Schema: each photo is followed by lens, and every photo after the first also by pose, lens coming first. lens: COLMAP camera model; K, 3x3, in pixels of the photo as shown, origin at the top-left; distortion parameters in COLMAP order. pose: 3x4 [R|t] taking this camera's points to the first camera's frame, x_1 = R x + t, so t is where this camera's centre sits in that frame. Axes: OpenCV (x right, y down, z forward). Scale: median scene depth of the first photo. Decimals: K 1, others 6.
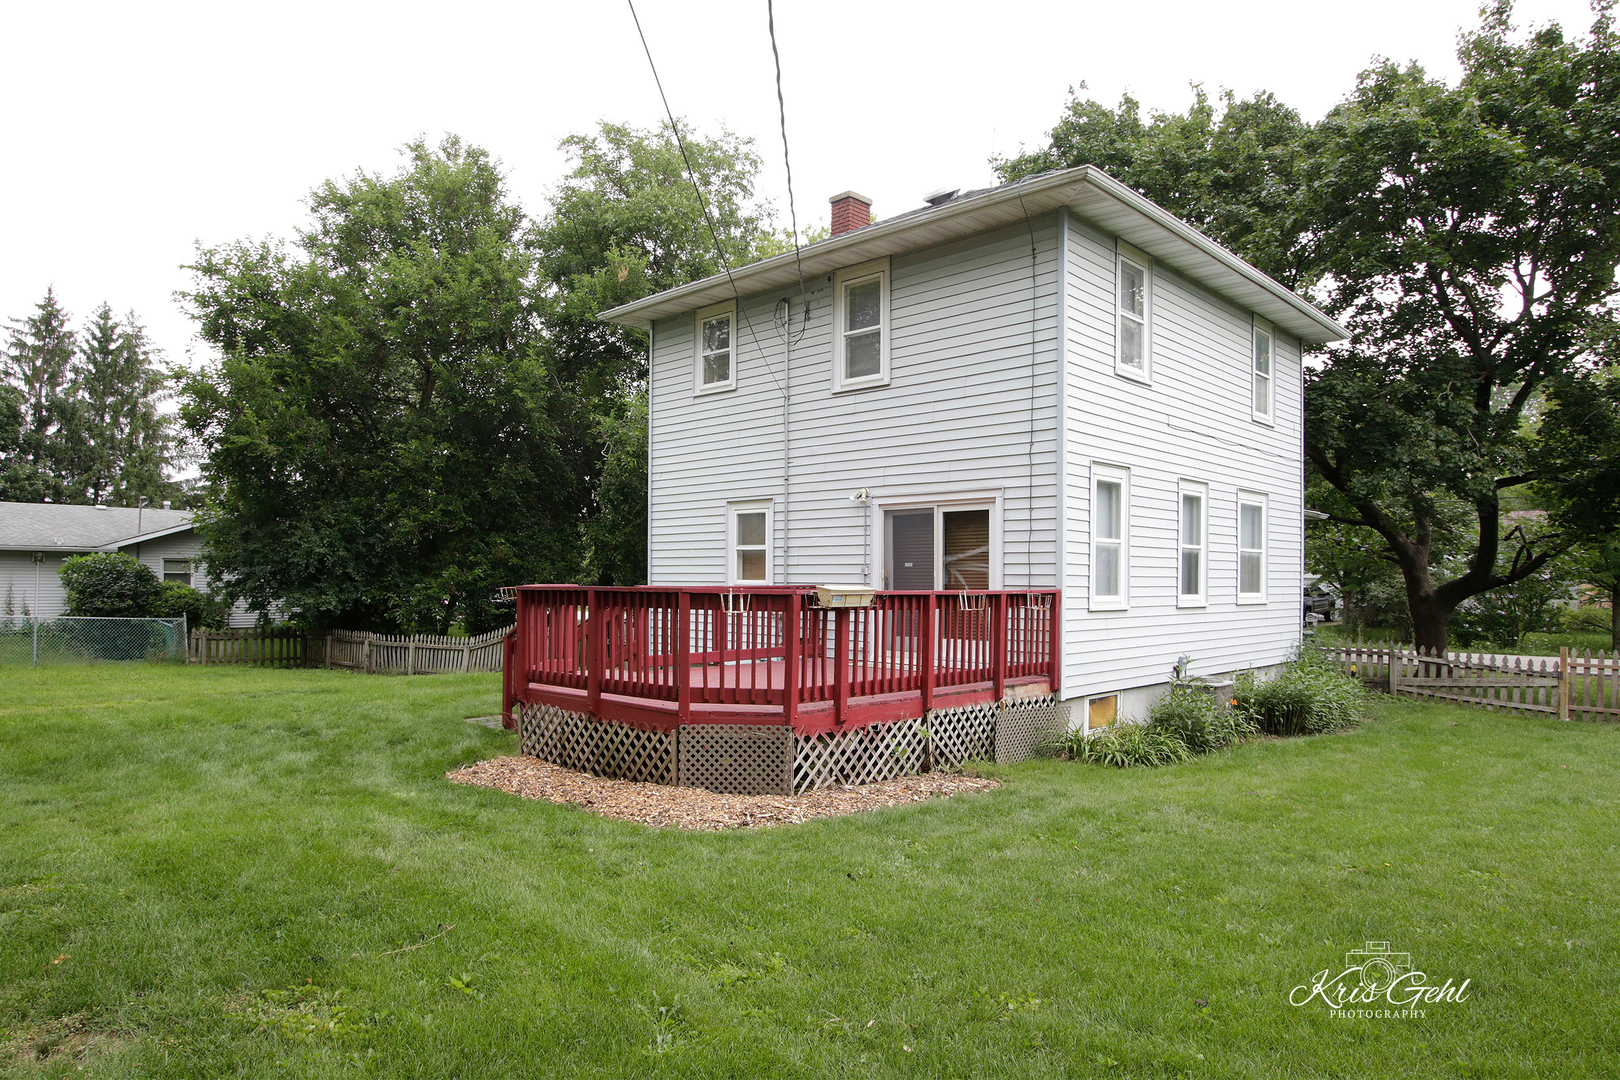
lens RADIAL K [[971.2, 0, 804.8], [0, 971.2, 556.7], [0, 0, 1]] dist [-0.002986, -0.002163]
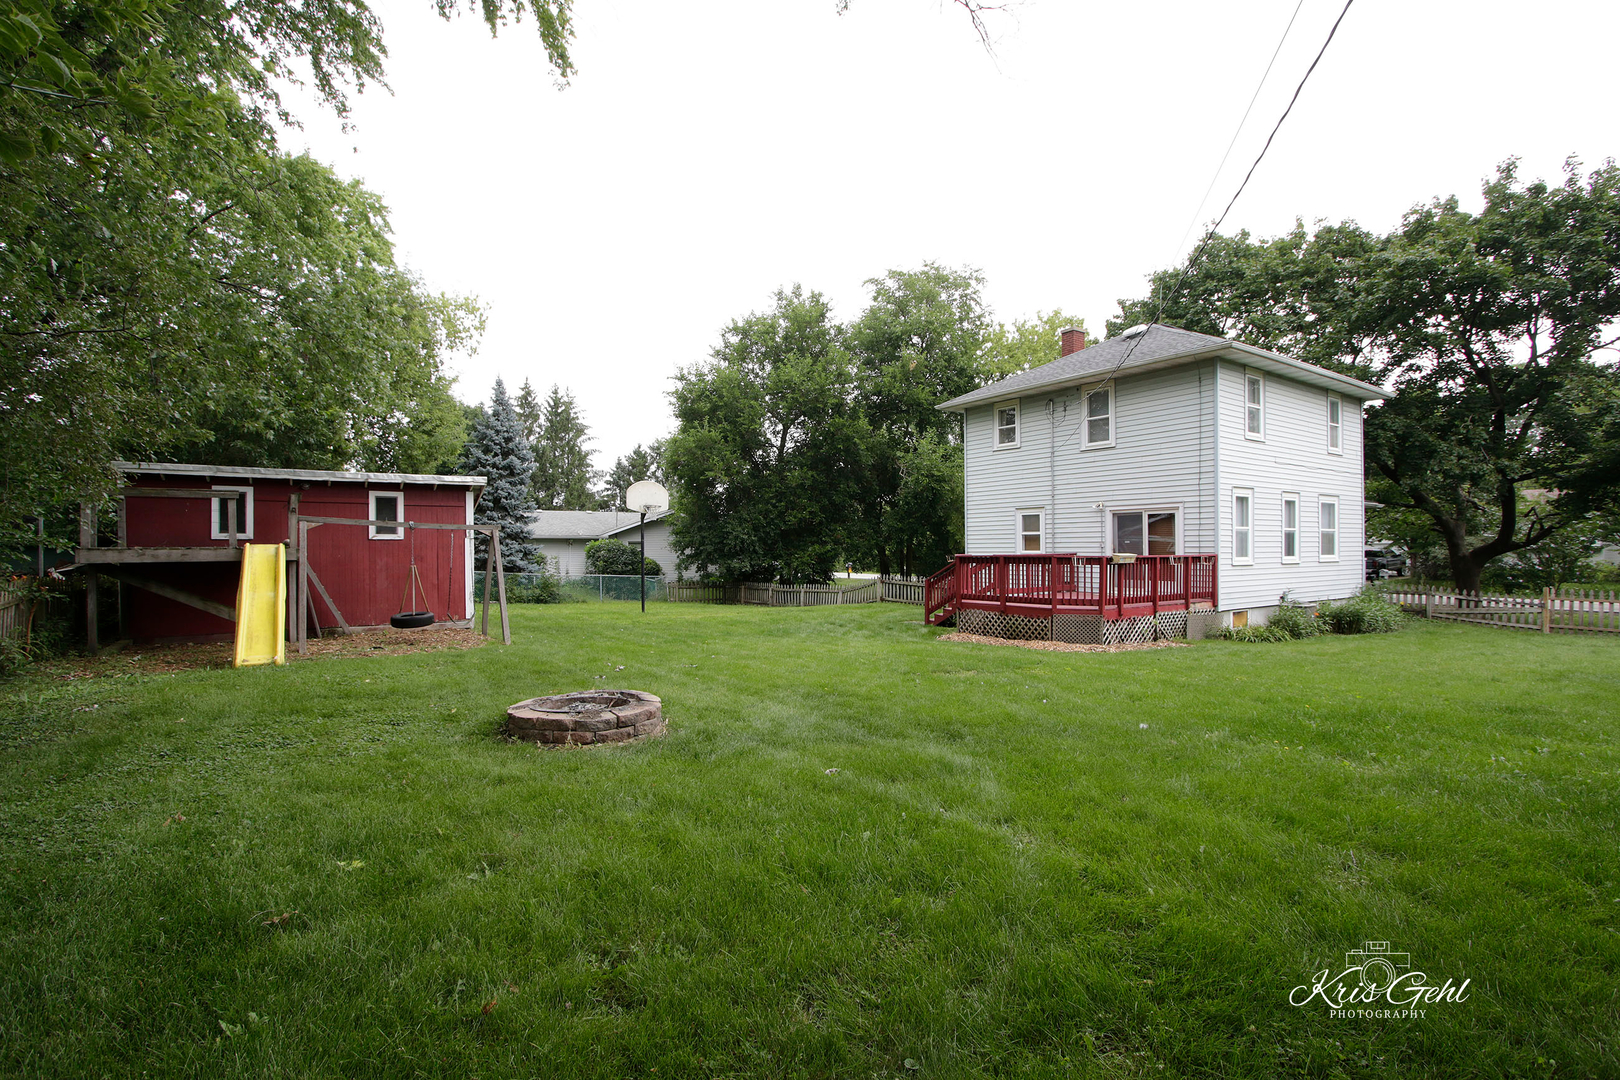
lens RADIAL K [[748.2, 0, 820.0], [0, 748.2, 539.0], [0, 0, 1]] dist [-0.021752, 0.001844]
pose [[0.983043, -0.014186, -0.182824, -0.136231], [0.015939, 0.999840, 0.008125, -0.011858], [0.182679, -0.010901, 0.983112, -0.335497]]
